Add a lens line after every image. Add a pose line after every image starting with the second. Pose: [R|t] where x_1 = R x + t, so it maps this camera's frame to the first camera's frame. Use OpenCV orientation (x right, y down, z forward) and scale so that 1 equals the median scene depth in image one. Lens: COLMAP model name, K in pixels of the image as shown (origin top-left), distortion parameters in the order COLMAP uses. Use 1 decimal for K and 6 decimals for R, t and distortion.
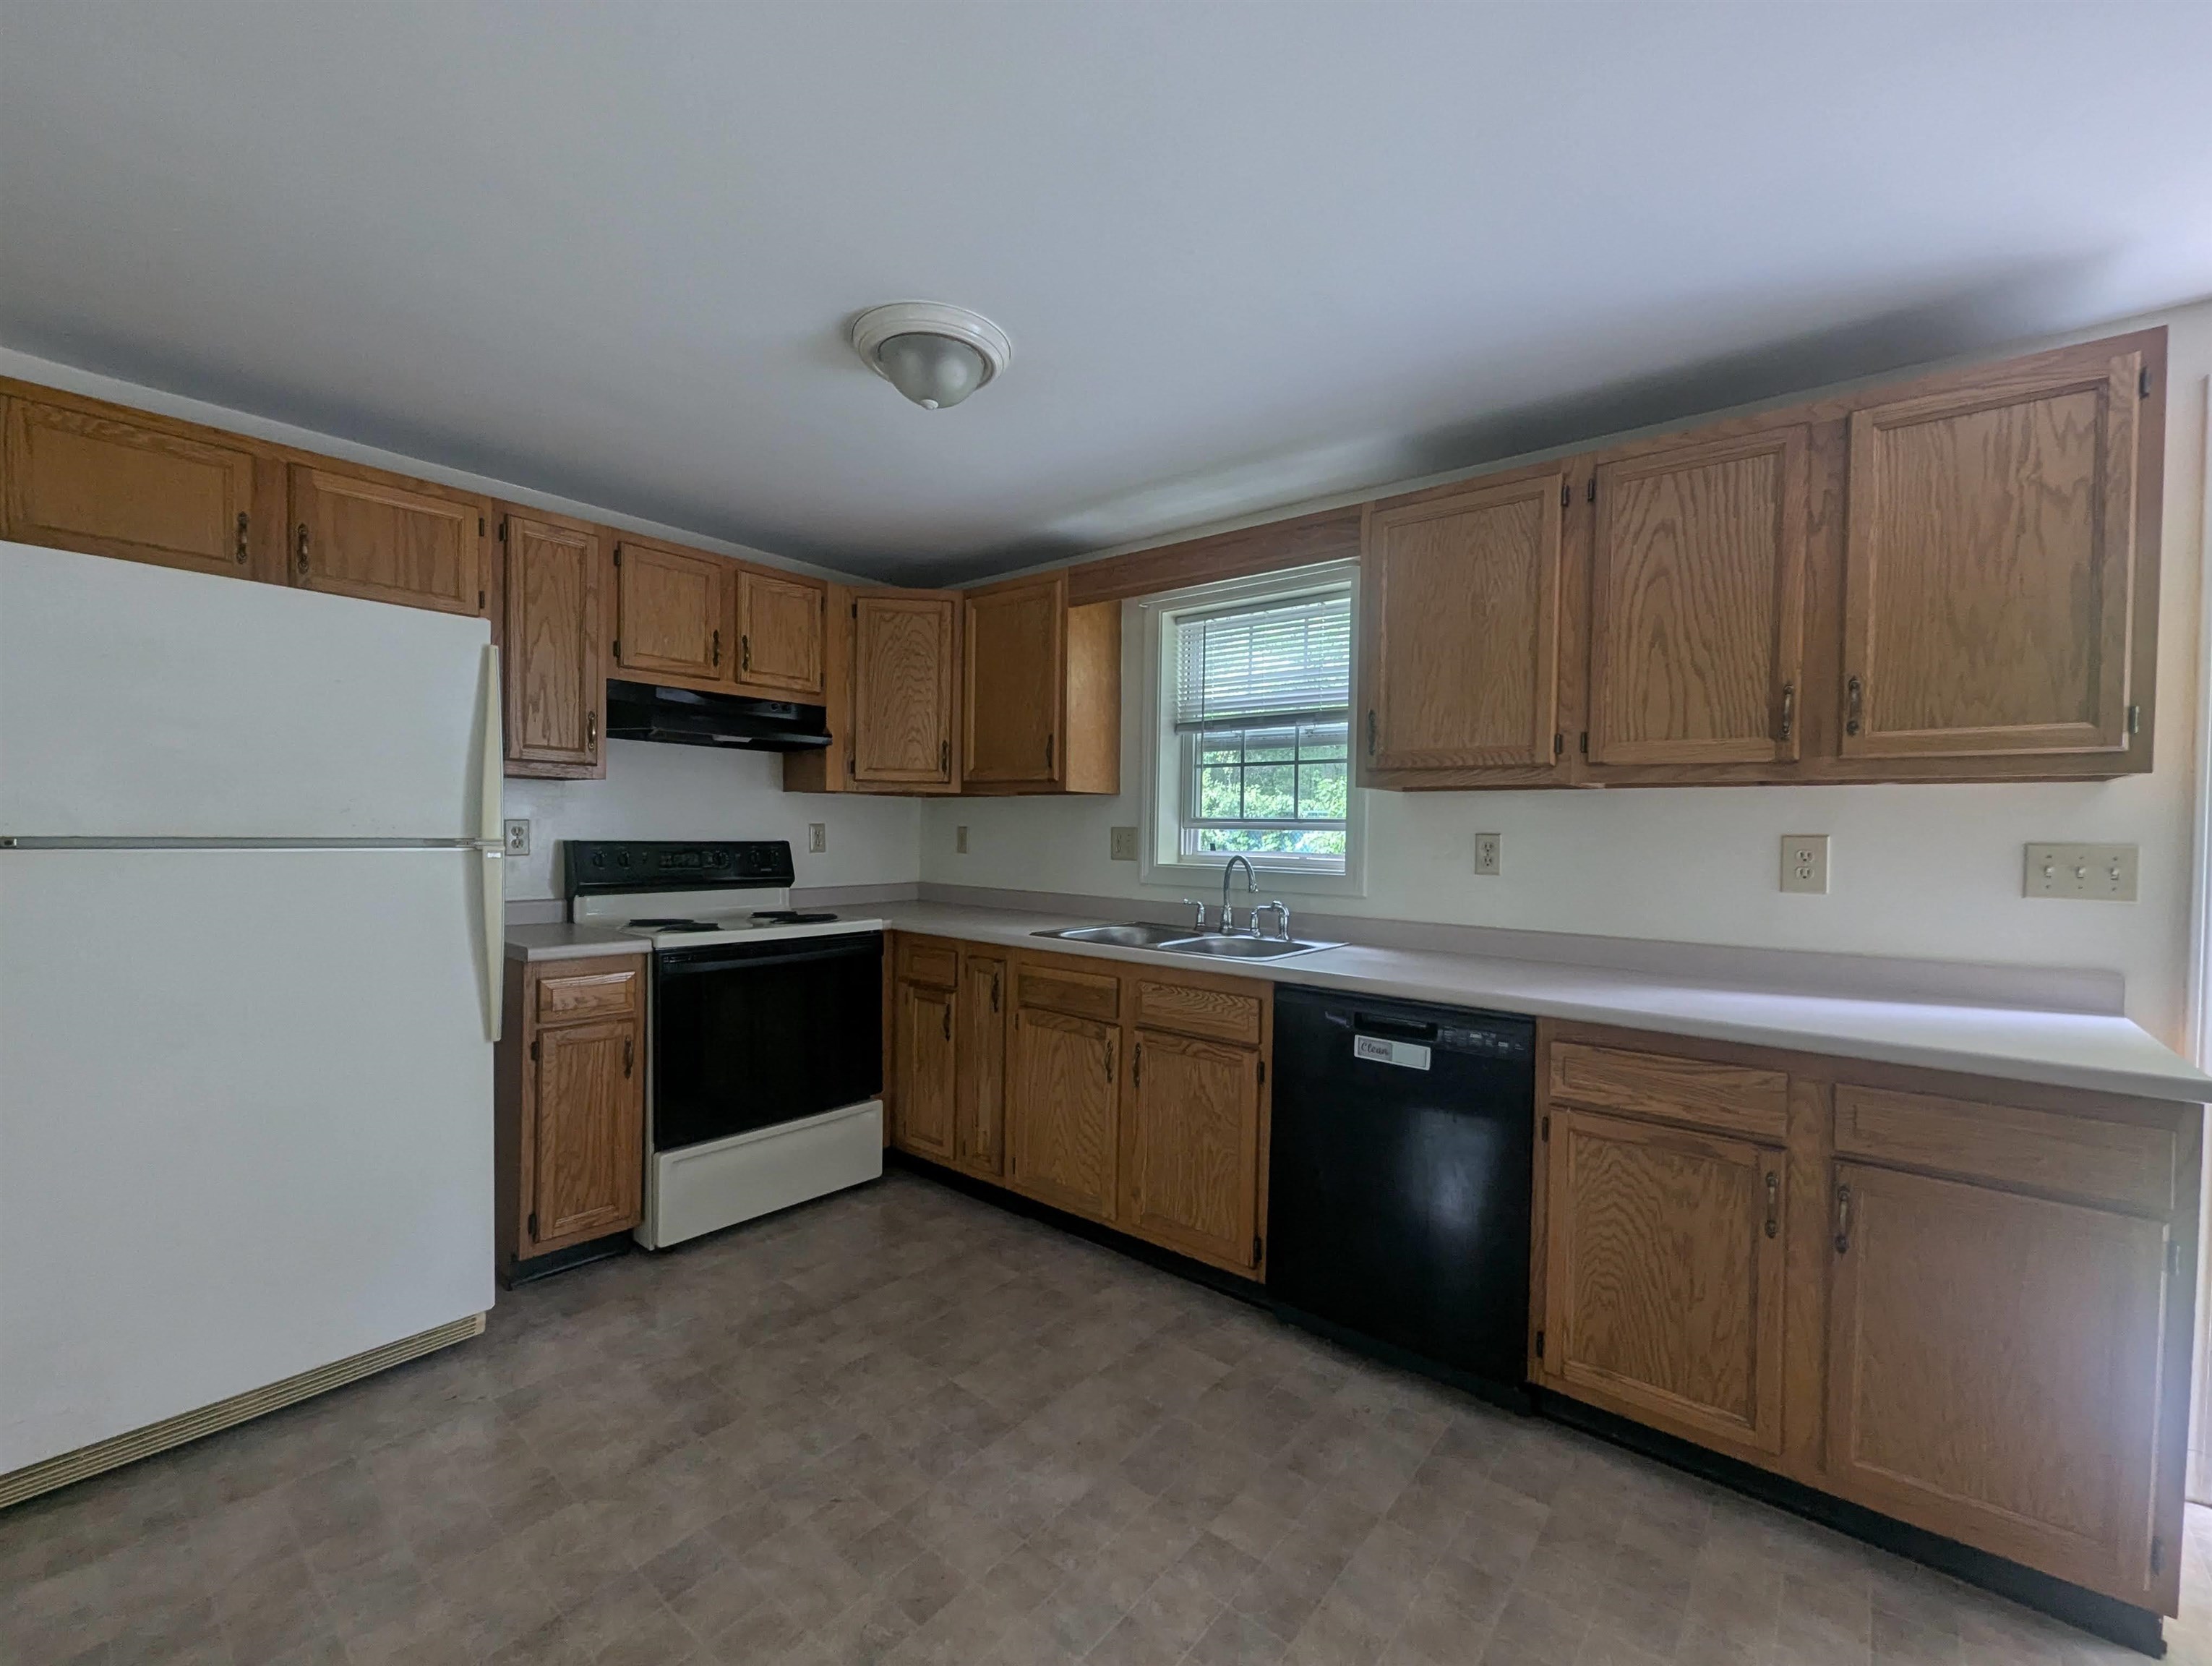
lens RADIAL K [[911.9, 0, 1105.8], [0, 911.9, 847.1], [0, 0, 1]] dist [-0.001953, -0.000329]
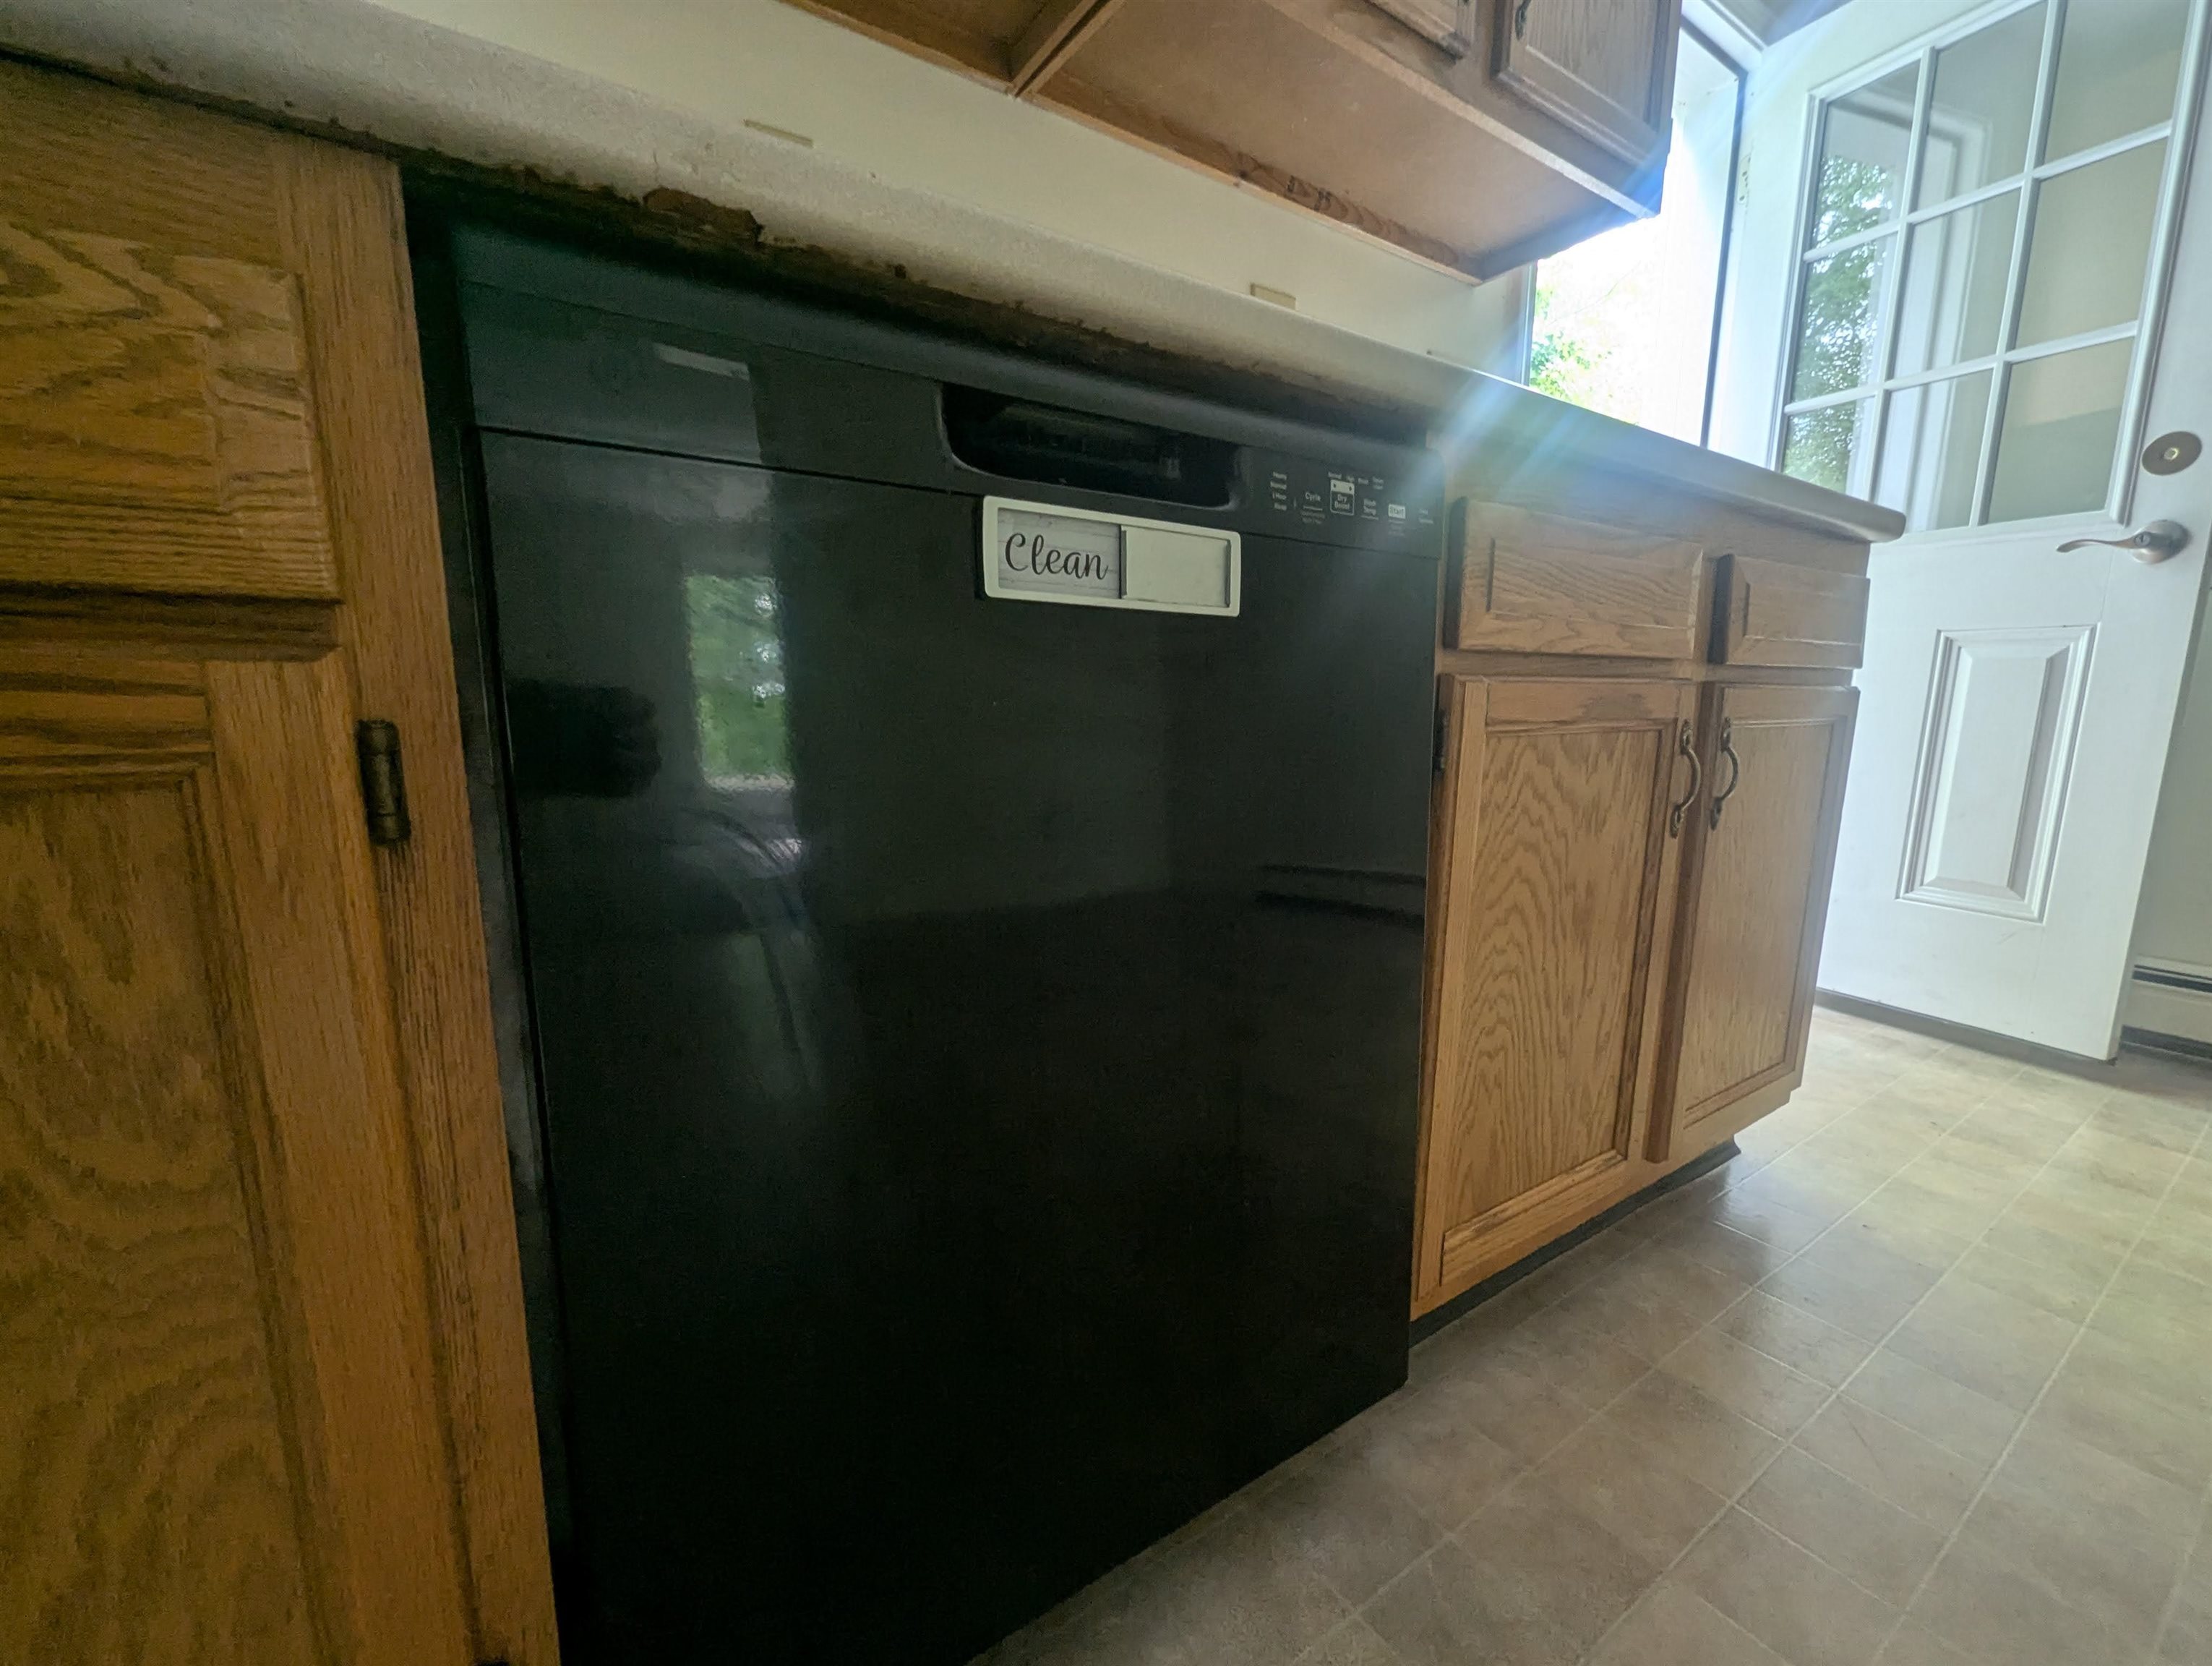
lens RADIAL K [[911.9, 0, 1105.8], [0, 911.9, 847.1], [0, 0, 1]] dist [-0.001953, -0.000329]
pose [[0.275663, -0.169821, 0.946135, 0.066654], [0.014758, 0.984902, 0.172480, 0.286442], [-0.961141, -0.033583, 0.274007, 1.034404]]
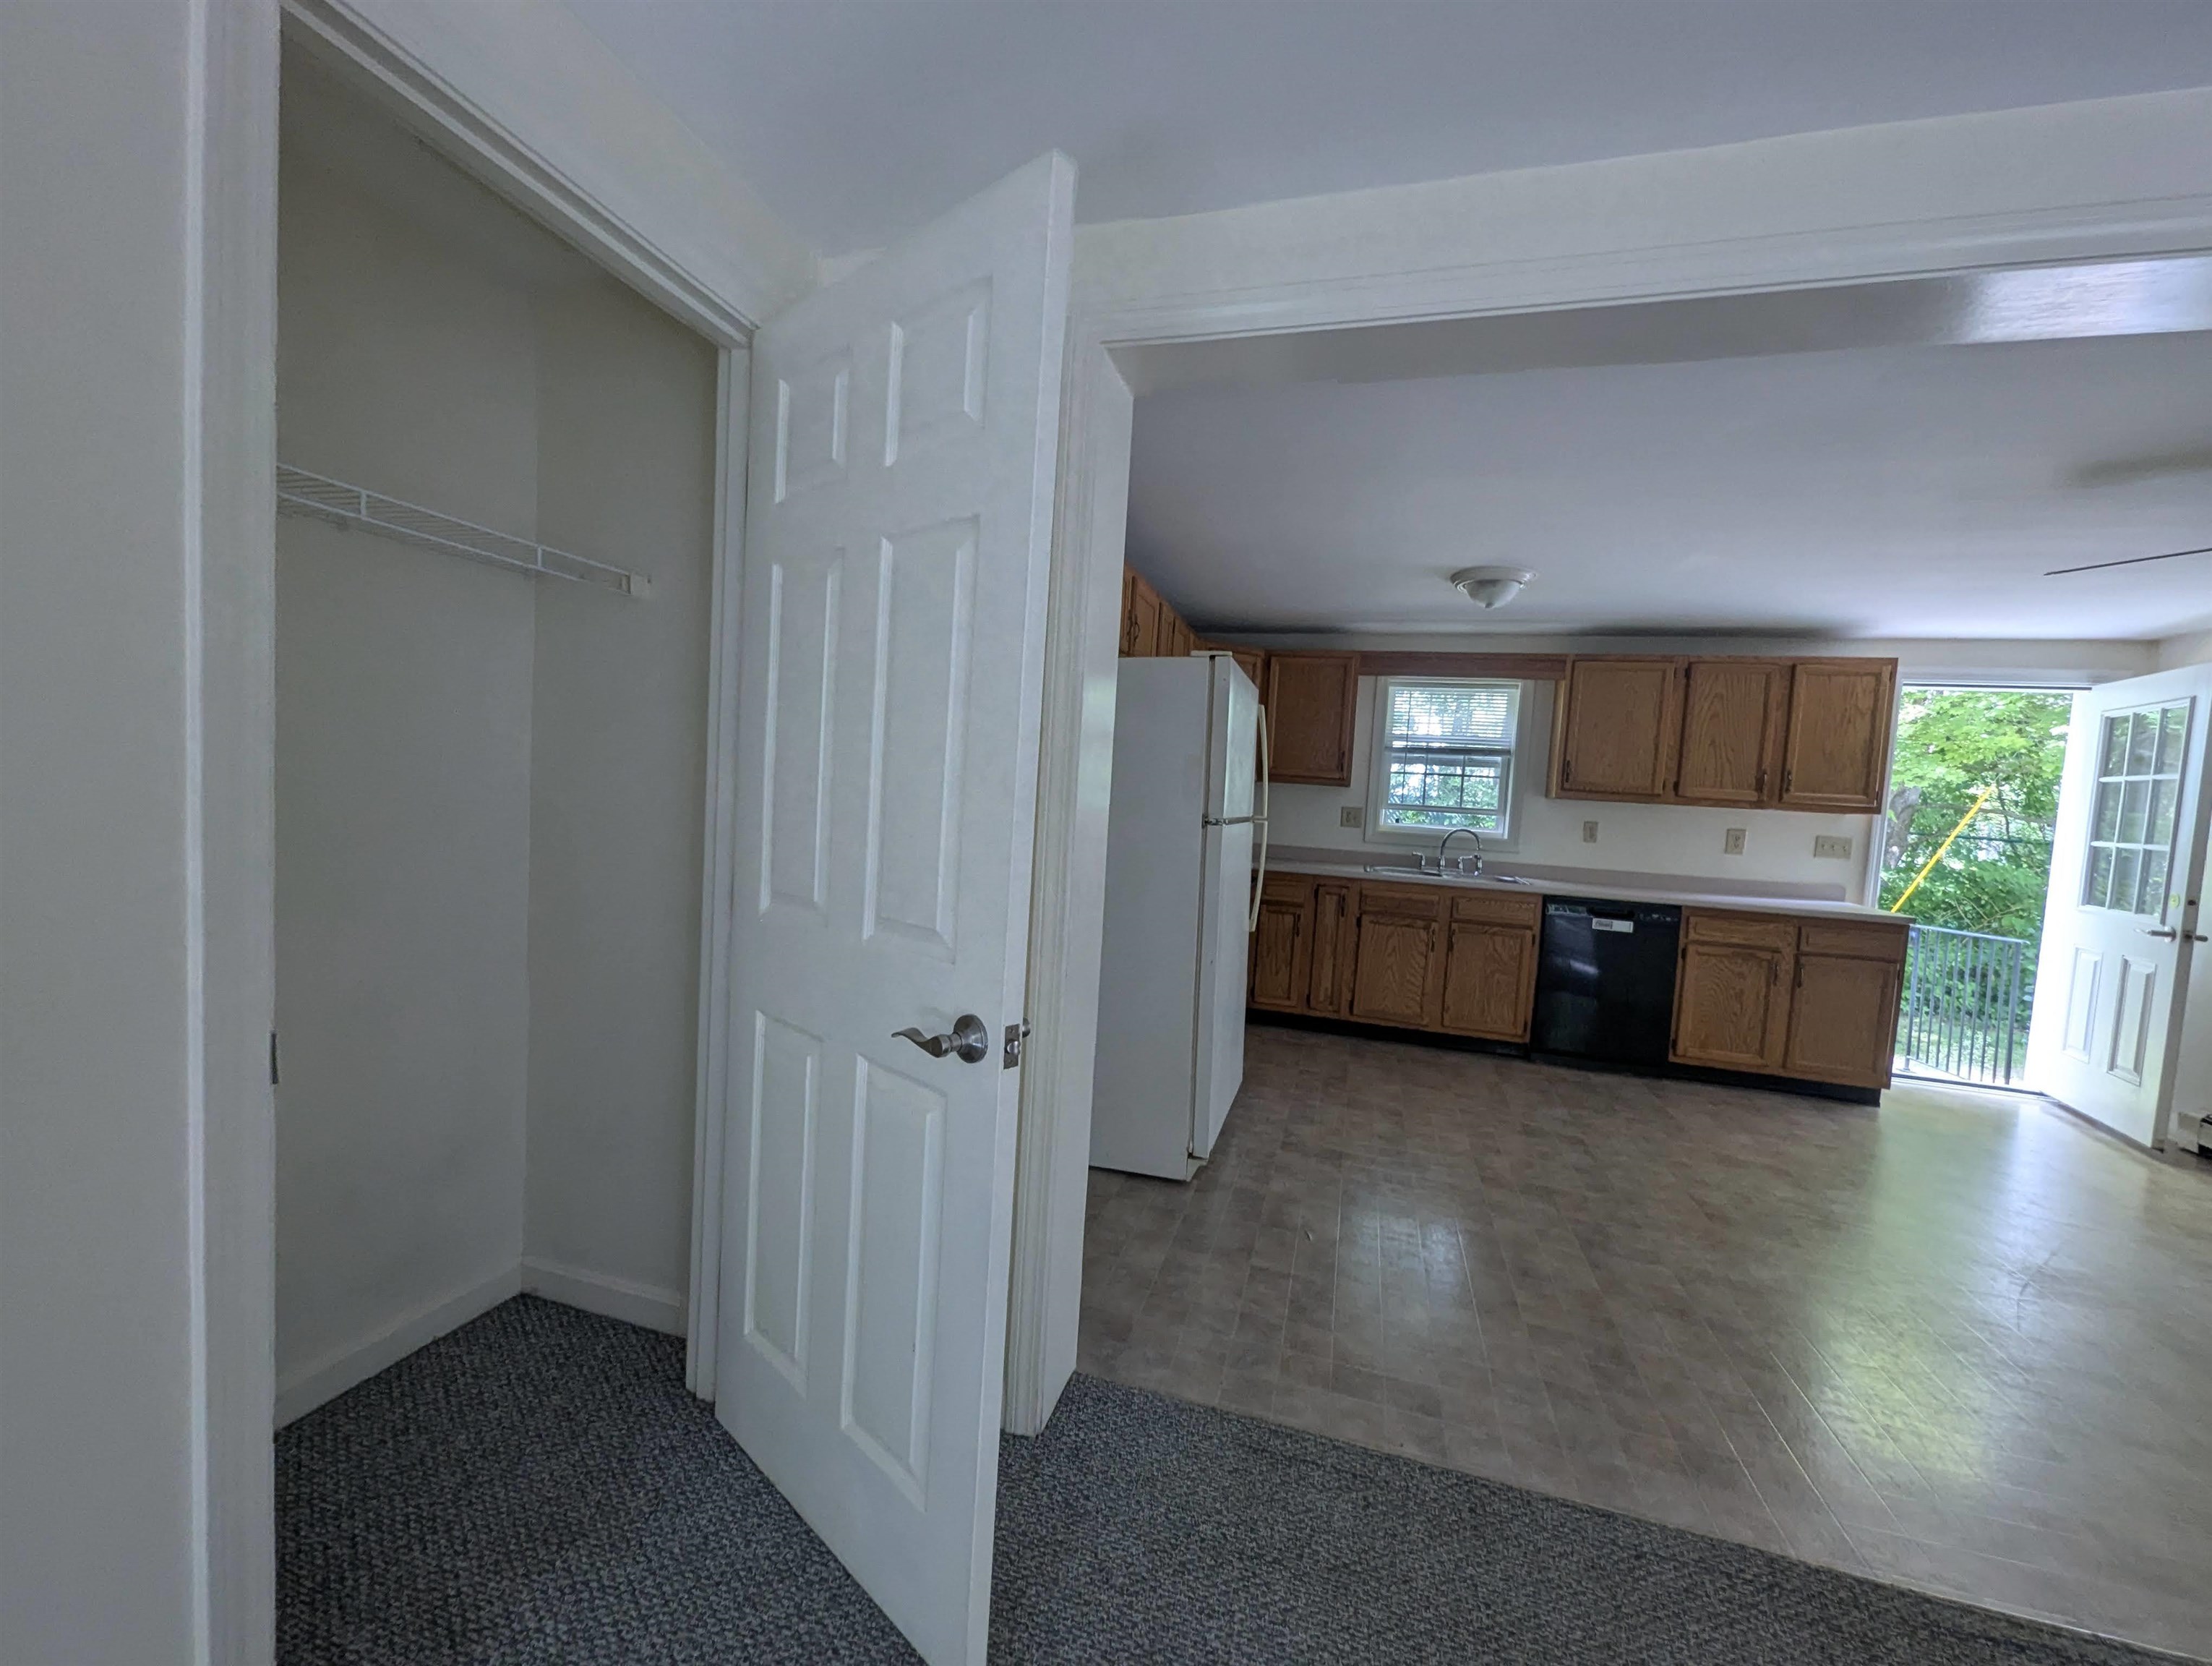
lens RADIAL K [[862.4, 0, 1102.5], [0, 862.4, 842.9], [0, 0, 1]] dist [-0.000710, -0.002305]
pose [[0.924080, 0.014236, 0.381933, -1.781737], [-0.036086, 0.998092, 0.050108, -0.035046], [-0.380491, -0.060086, 0.922830, -0.474581]]
